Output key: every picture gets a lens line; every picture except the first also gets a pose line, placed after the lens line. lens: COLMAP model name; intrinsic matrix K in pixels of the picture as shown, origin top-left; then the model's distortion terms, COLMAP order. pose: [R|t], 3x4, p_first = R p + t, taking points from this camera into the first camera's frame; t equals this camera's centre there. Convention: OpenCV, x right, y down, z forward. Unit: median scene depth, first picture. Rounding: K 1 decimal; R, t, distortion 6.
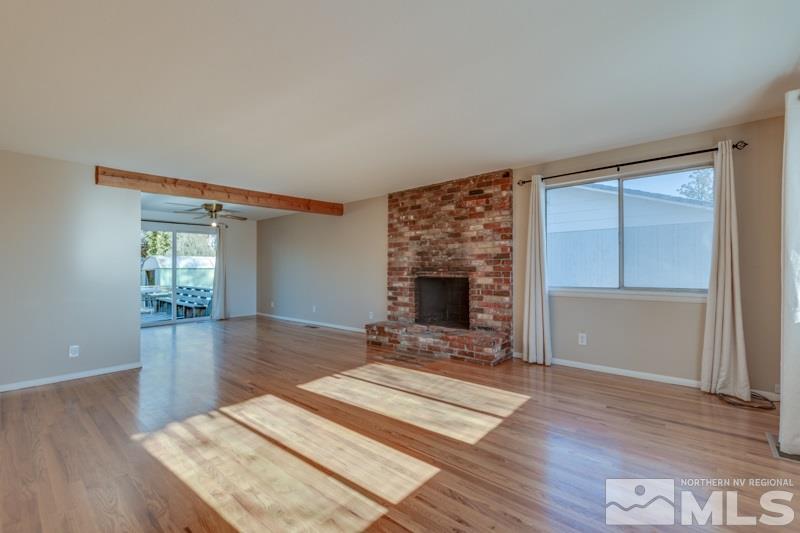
lens RADIAL K [[349.4, 0, 402.2], [0, 349.4, 269.3], [0, 0, 1]] dist [0.002075, -0.000204]
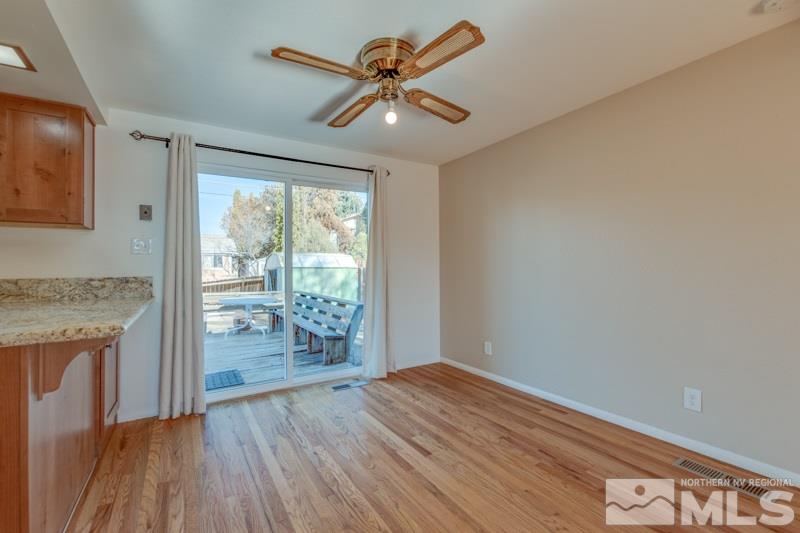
lens RADIAL K [[352.2, 0, 396.6], [0, 352.2, 270.2], [0, 0, 1]] dist [0.001442, -0.000501]
pose [[0.952711, 0.001638, -0.303874, -0.613150], [-0.001007, 0.999997, 0.002232, 0.006906], [0.303876, -0.001821, 0.952710, 0.981127]]
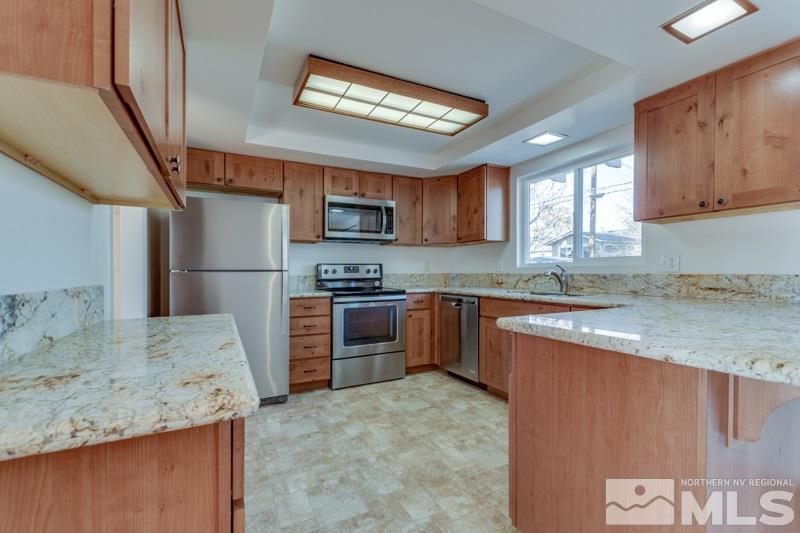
lens RADIAL K [[352.2, 0, 396.6], [0, 352.2, 270.2], [0, 0, 1]] dist [0.001442, -0.000501]
pose [[-0.385651, 0.011476, -0.922574, -0.710402], [0.007438, 0.999929, 0.009329, 0.008595], [0.922615, -0.003264, -0.385708, 1.062193]]
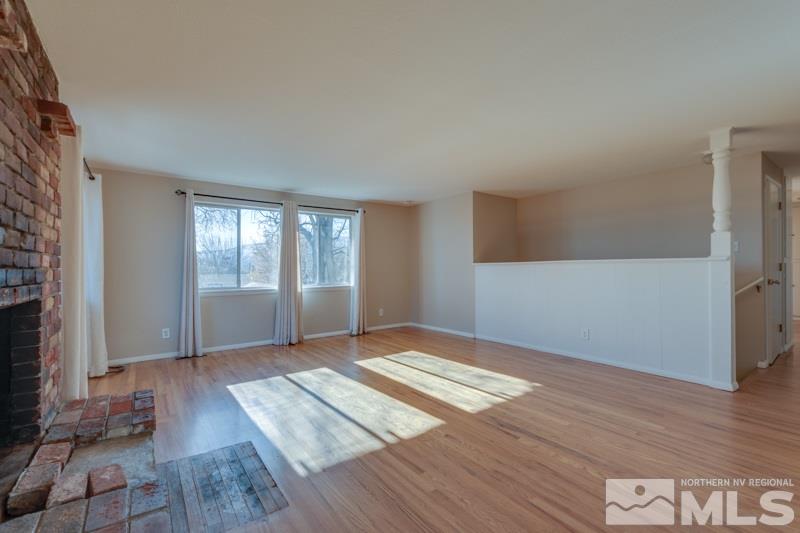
lens RADIAL K [[354.7, 0, 404.0], [0, 354.7, 267.4], [0, 0, 1]] dist [0.003895, -0.000015]
pose [[-0.974540, 0.021196, 0.223210, -0.294548], [0.022116, 0.999754, 0.001622, -0.002180], [-0.223121, 0.006517, -0.974769, 1.310179]]
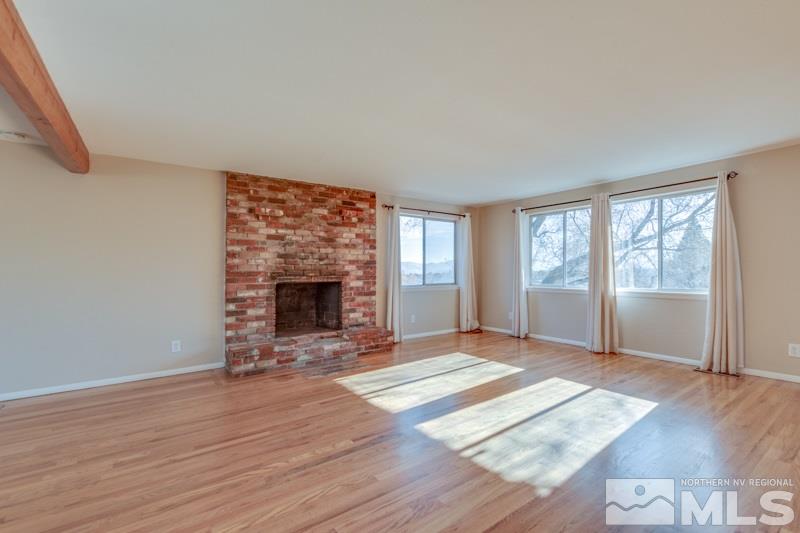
lens RADIAL K [[347.8, 0, 400.0], [0, 347.8, 281.8], [0, 0, 1]] dist [0.001006, -0.000119]
pose [[0.240739, -0.020596, 0.970371, -0.812405], [0.011027, 0.999768, 0.018485, 0.007173], [-0.970527, 0.006250, 0.240910, 0.578625]]
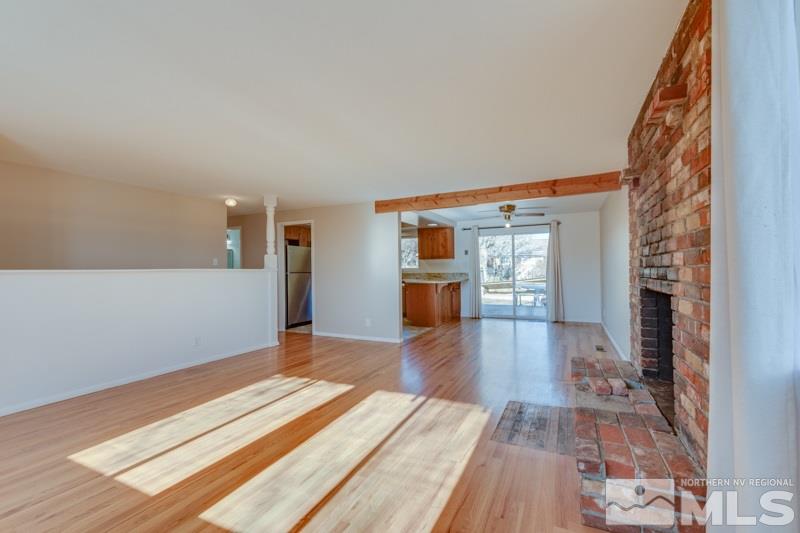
lens RADIAL K [[349.4, 0, 402.2], [0, 349.4, 269.3], [0, 0, 1]] dist [0.002075, -0.000204]
pose [[0.260577, 0.004103, -0.965444, 0.505230], [0.007717, 0.999950, 0.006332, -0.011796], [0.965422, -0.009100, 0.260532, 0.603166]]
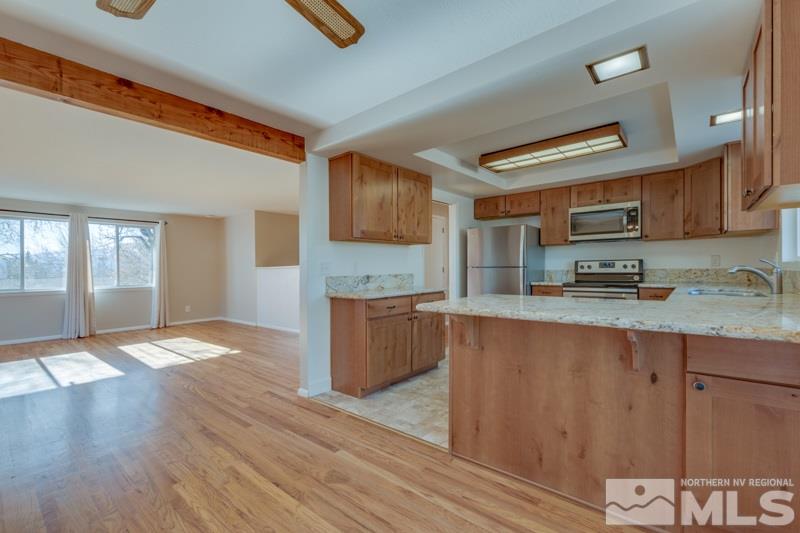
lens RADIAL K [[349.4, 0, 402.2], [0, 349.4, 269.3], [0, 0, 1]] dist [0.002075, -0.000204]
pose [[-0.999519, 0.025257, -0.017977, -0.858865], [0.025095, 0.999643, 0.009141, 0.002646], [0.018201, 0.008685, -0.999797, 1.597928]]
